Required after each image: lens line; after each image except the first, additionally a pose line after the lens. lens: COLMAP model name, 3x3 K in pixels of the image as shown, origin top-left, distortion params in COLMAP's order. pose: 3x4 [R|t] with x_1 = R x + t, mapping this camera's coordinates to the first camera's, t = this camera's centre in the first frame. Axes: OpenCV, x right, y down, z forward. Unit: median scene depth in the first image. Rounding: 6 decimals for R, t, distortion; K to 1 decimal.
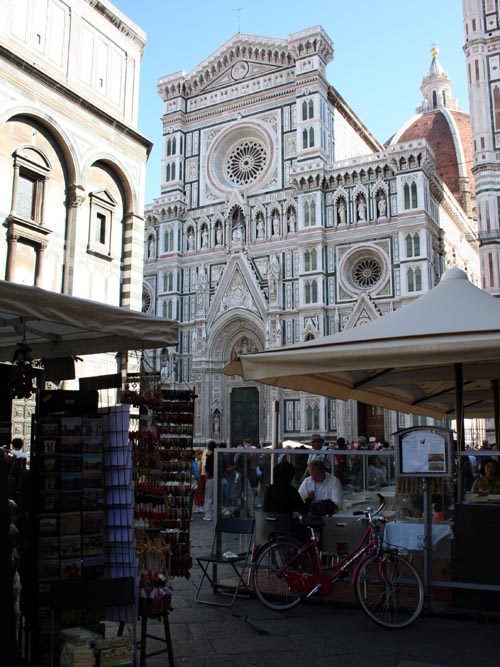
lens RADIAL K [[674.5, 0, 249.5], [0, 674.5, 336.8], [0, 0, 1]] dist [-0.089699, 0.000000]
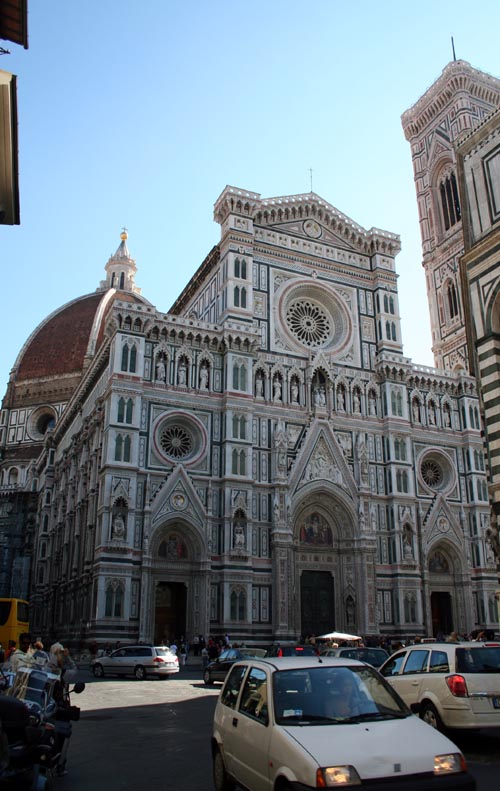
lens RADIAL K [[667.9, 0, 249.1], [0, 667.9, 395.0], [0, 0, 1]] dist [-0.132063, -0.005514]
pose [[0.591856, 0.282736, 0.754829, -0.784351], [-0.145114, 0.958536, -0.245255, 0.080695], [-0.792873, 0.035619, 0.608345, 0.549439]]
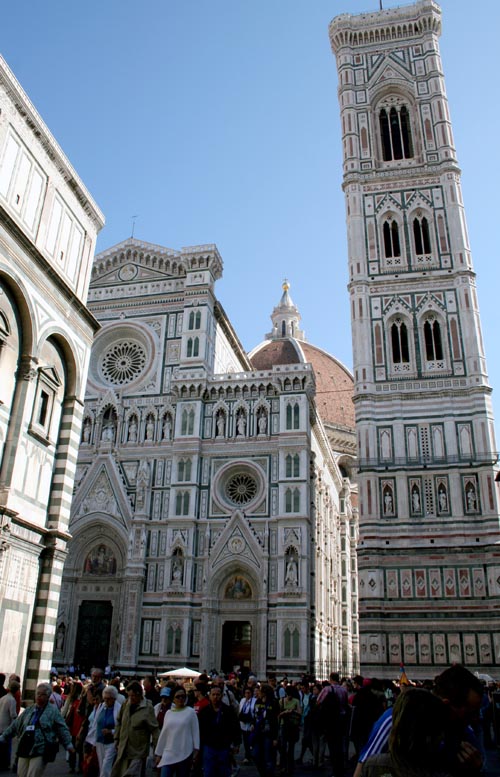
lens RADIAL K [[685.4, 0, 241.0], [0, 685.4, 356.6], [0, 0, 1]] dist [-0.166045, 0.055389]
pose [[0.961865, 0.145096, 0.231867, -0.077484], [-0.074811, 0.954935, -0.287231, 0.004331], [-0.263094, 0.258931, 0.929374, 0.033319]]
